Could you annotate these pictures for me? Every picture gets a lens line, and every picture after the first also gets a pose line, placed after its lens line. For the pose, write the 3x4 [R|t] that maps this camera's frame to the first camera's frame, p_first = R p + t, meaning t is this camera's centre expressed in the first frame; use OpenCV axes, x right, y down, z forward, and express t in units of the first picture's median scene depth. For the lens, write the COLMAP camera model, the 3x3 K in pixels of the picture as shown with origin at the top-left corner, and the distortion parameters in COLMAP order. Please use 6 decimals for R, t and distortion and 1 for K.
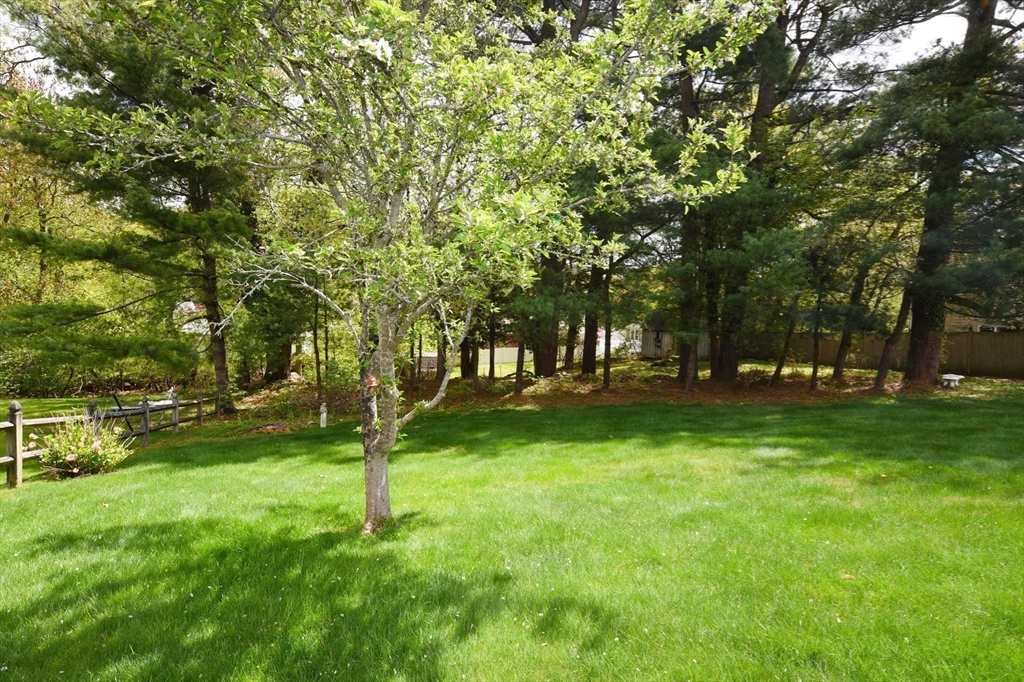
lens RADIAL K [[522.1, 0, 512.4], [0, 522.1, 343.5], [0, 0, 1]] dist [-0.013582, -0.000994]
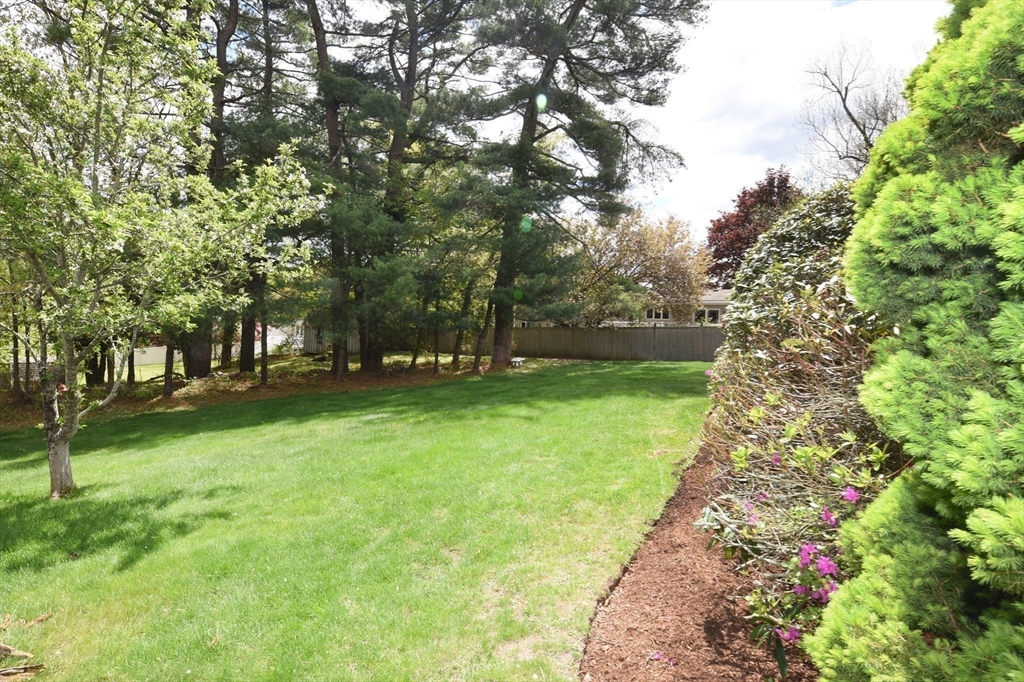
lens RADIAL K [[522.1, 0, 514.1], [0, 522.1, 341.9], [0, 0, 1]] dist [-0.013582, -0.000994]
pose [[0.818361, -0.028758, 0.573985, -0.013515], [0.022095, 0.999583, 0.018580, -0.010816], [-0.574280, -0.002523, 0.818655, -0.182310]]
